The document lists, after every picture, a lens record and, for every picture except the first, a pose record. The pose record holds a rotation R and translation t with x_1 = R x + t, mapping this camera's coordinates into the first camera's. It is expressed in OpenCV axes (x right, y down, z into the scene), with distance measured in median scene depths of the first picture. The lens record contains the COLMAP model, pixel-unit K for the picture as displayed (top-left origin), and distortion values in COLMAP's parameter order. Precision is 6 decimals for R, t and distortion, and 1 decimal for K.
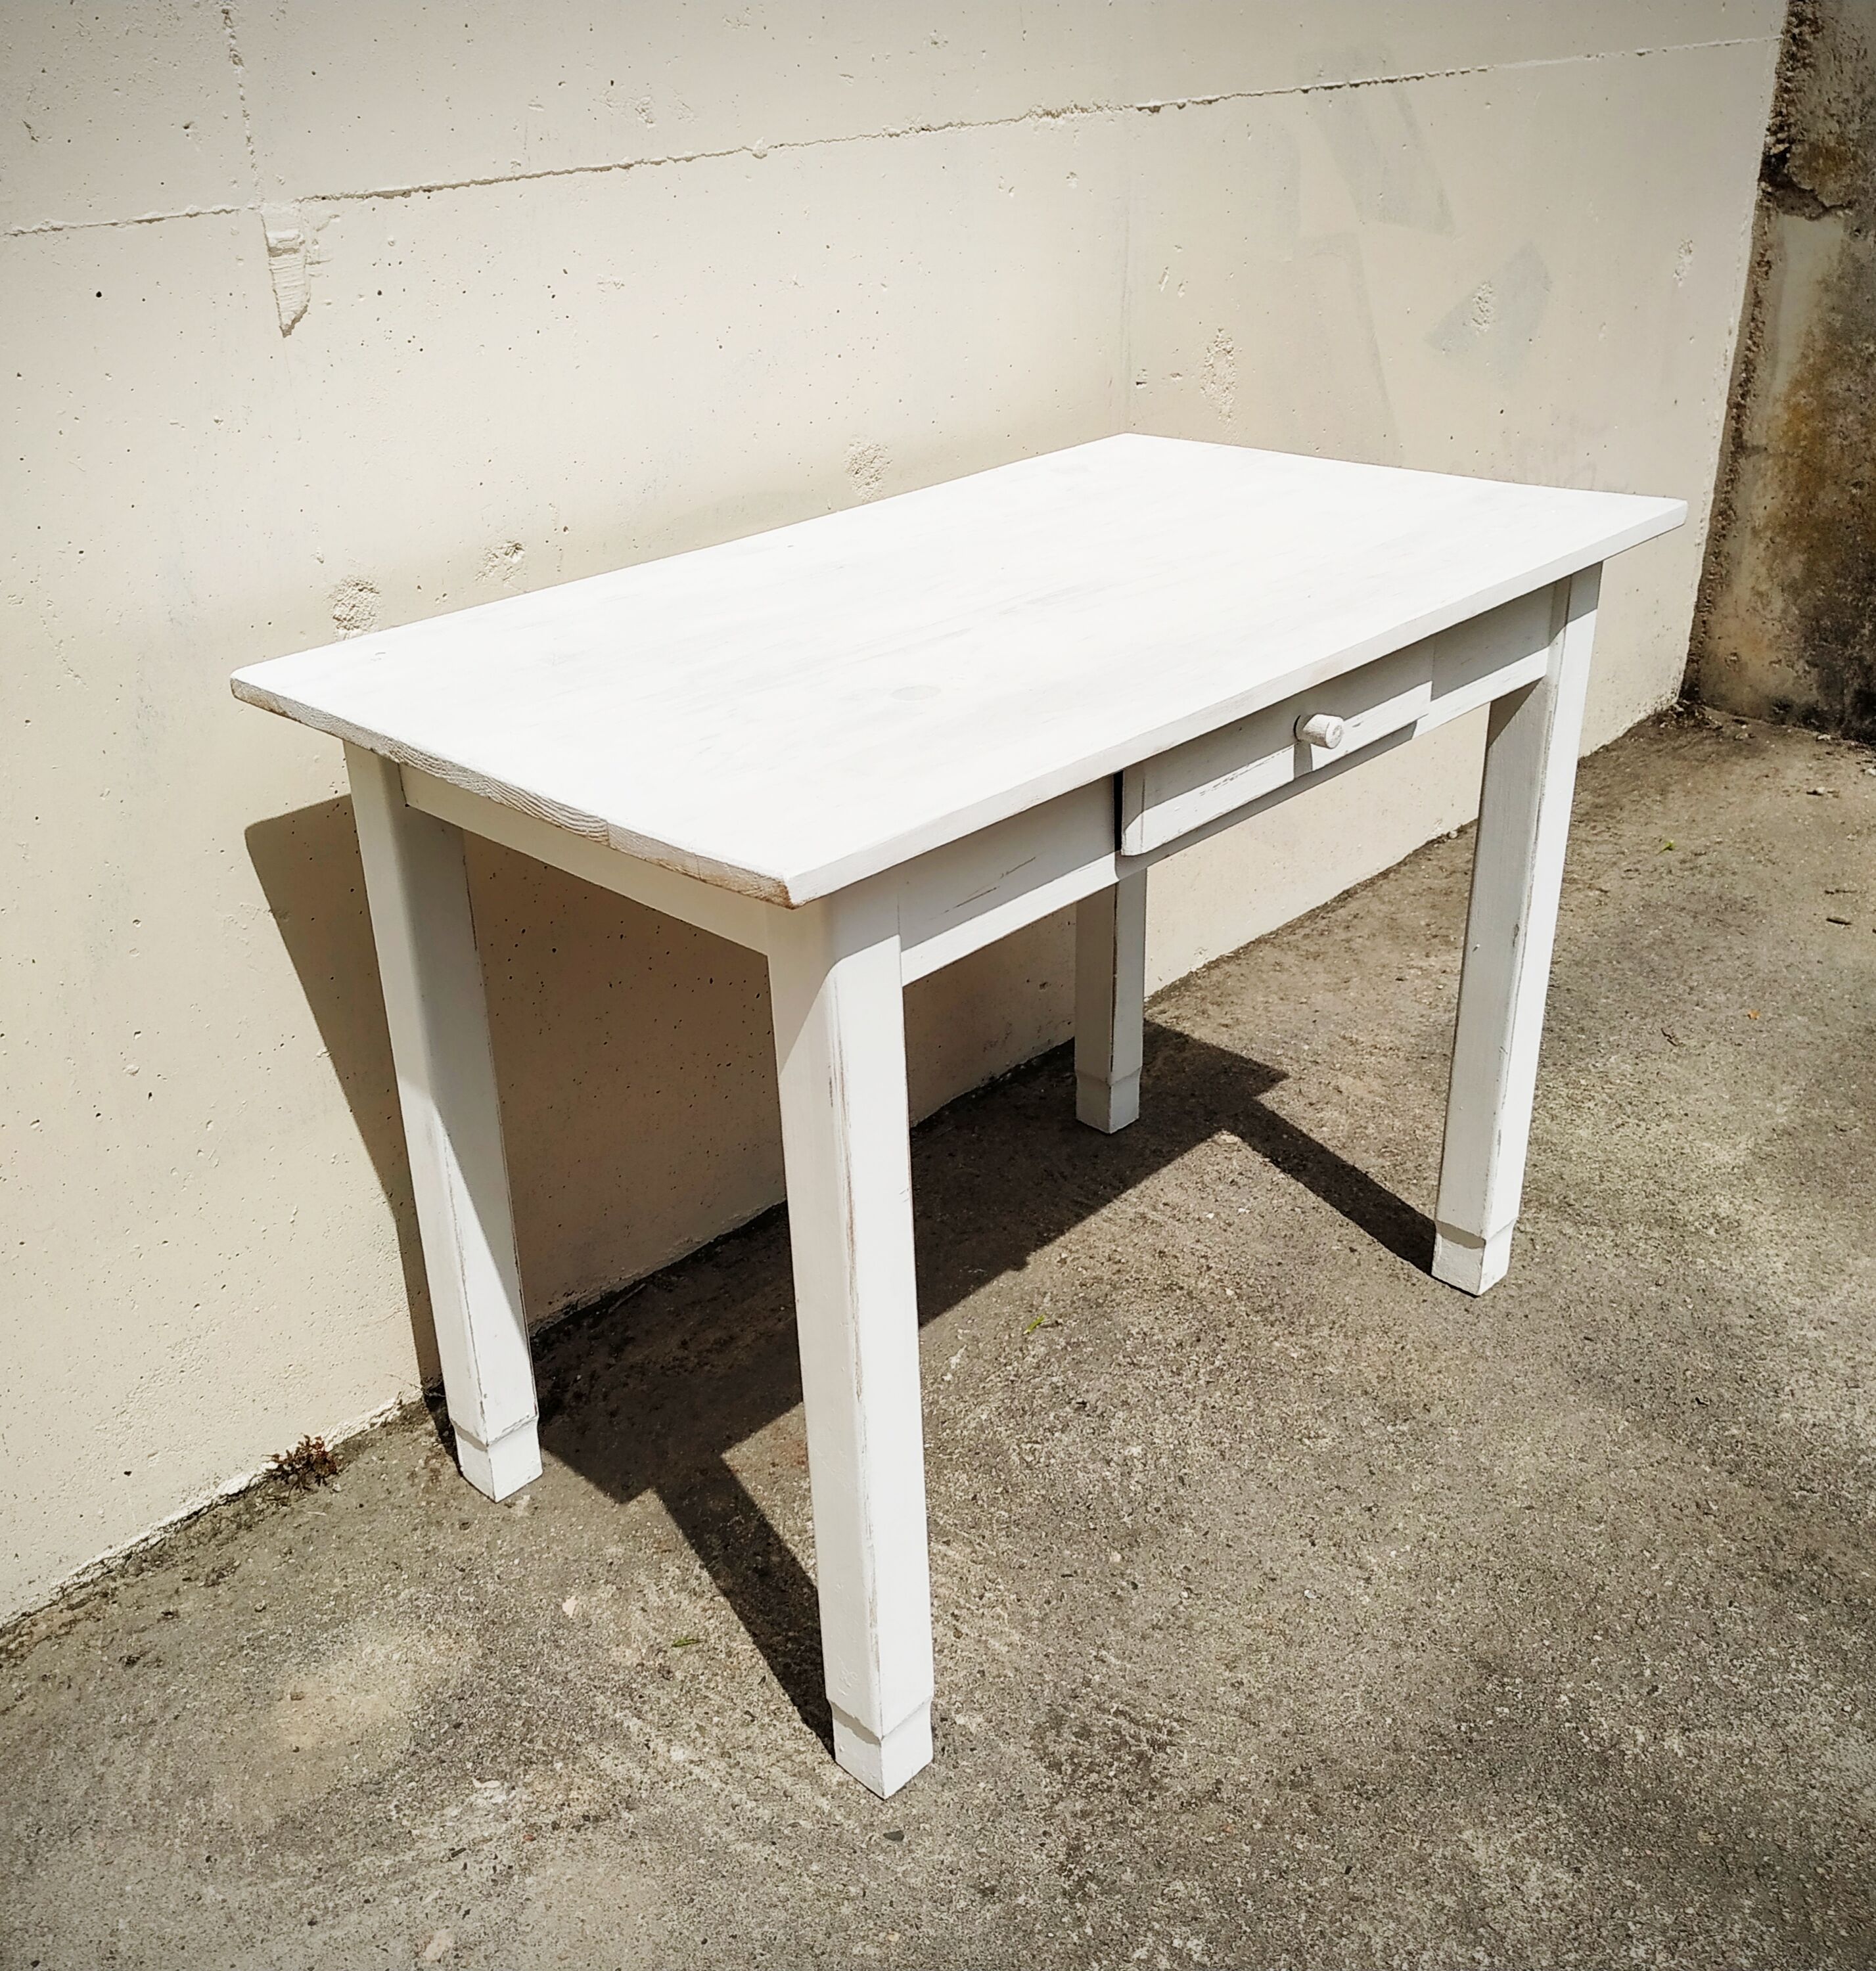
lens RADIAL K [[1879.7, 0, 849.9], [0, 1879.7, 985.5], [0, 0, 1]] dist [0.059524, -0.132104]
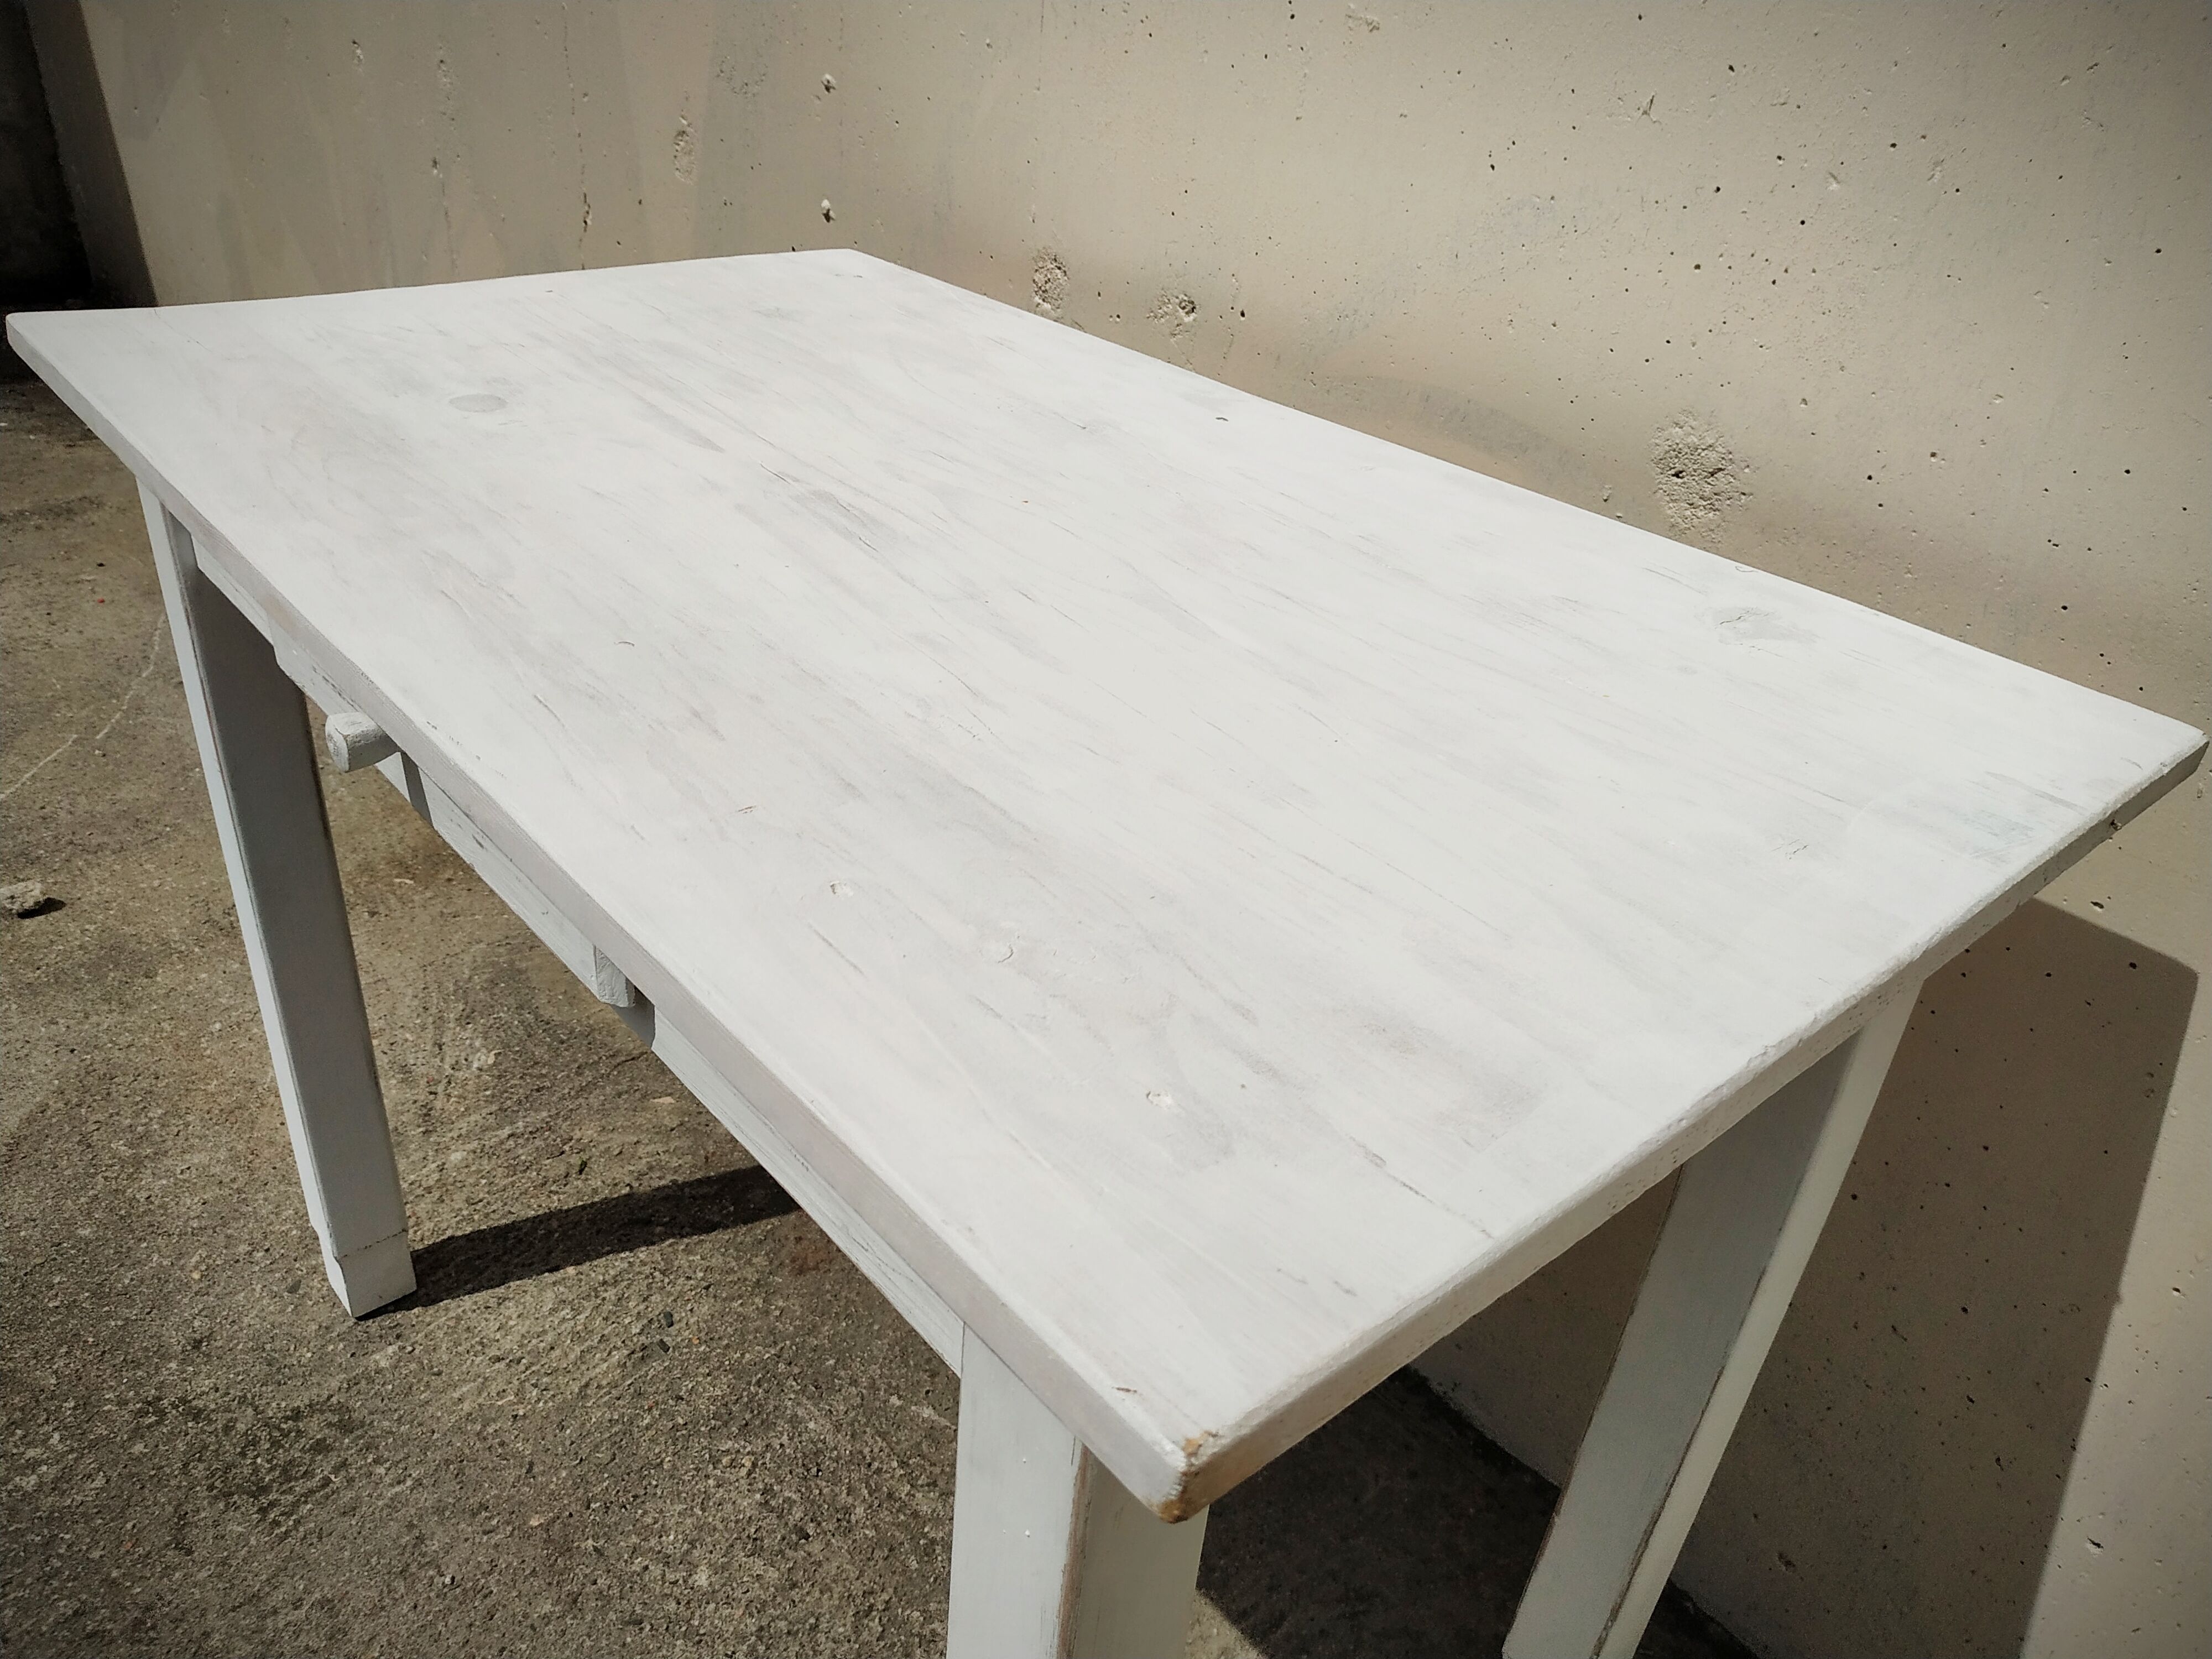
lens RADIAL K [[1620.7, 0, 1119.8], [0, 1620.7, 847.6], [0, 0, 1]] dist [-0.018589, 0.010949]
pose [[-0.048853, 0.550797, -0.833208, 0.410388], [-0.515487, 0.700614, 0.493370, -0.293042], [0.855504, 0.453610, 0.249701, 0.655702]]
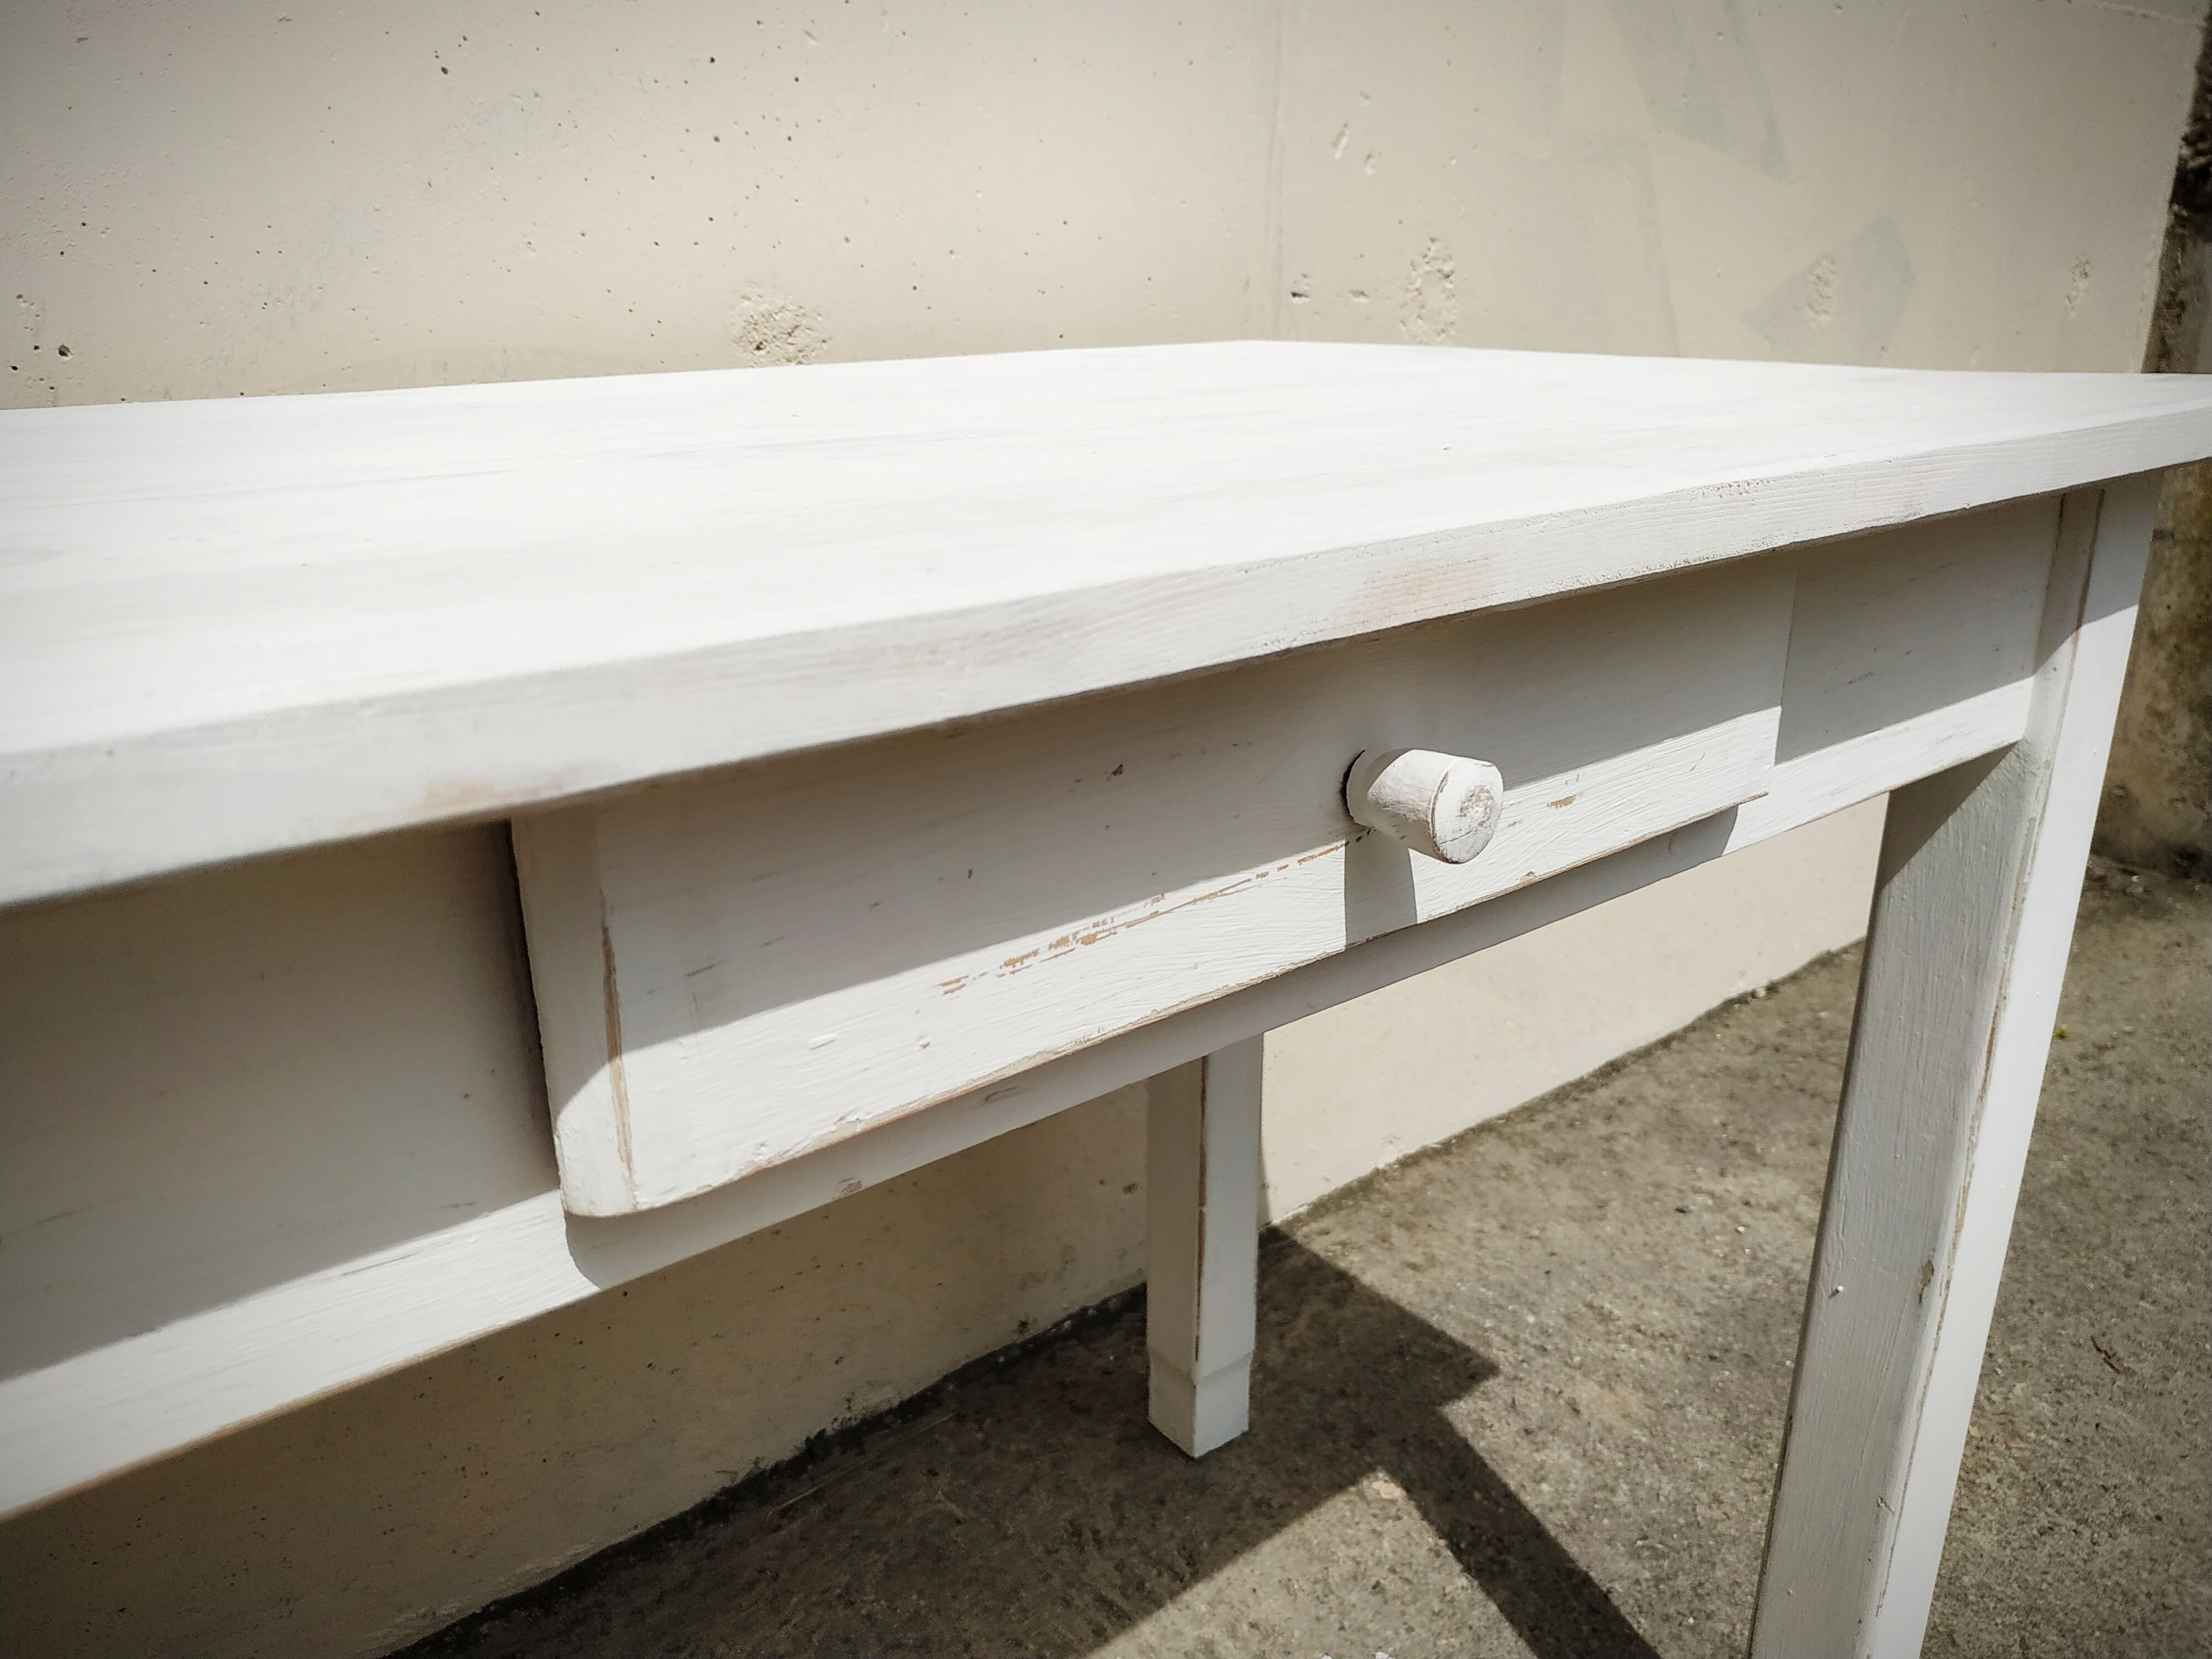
lens RADIAL K [[1618.6, 0, 1063.6], [0, 1618.6, 831.4], [0, 0, 1]] dist [0.001789, -0.025827]
pose [[0.993606, 0.068225, -0.089958, 0.128829], [-0.079127, 0.989148, -0.123795, -0.055735], [0.080536, 0.130121, 0.988222, 0.440866]]
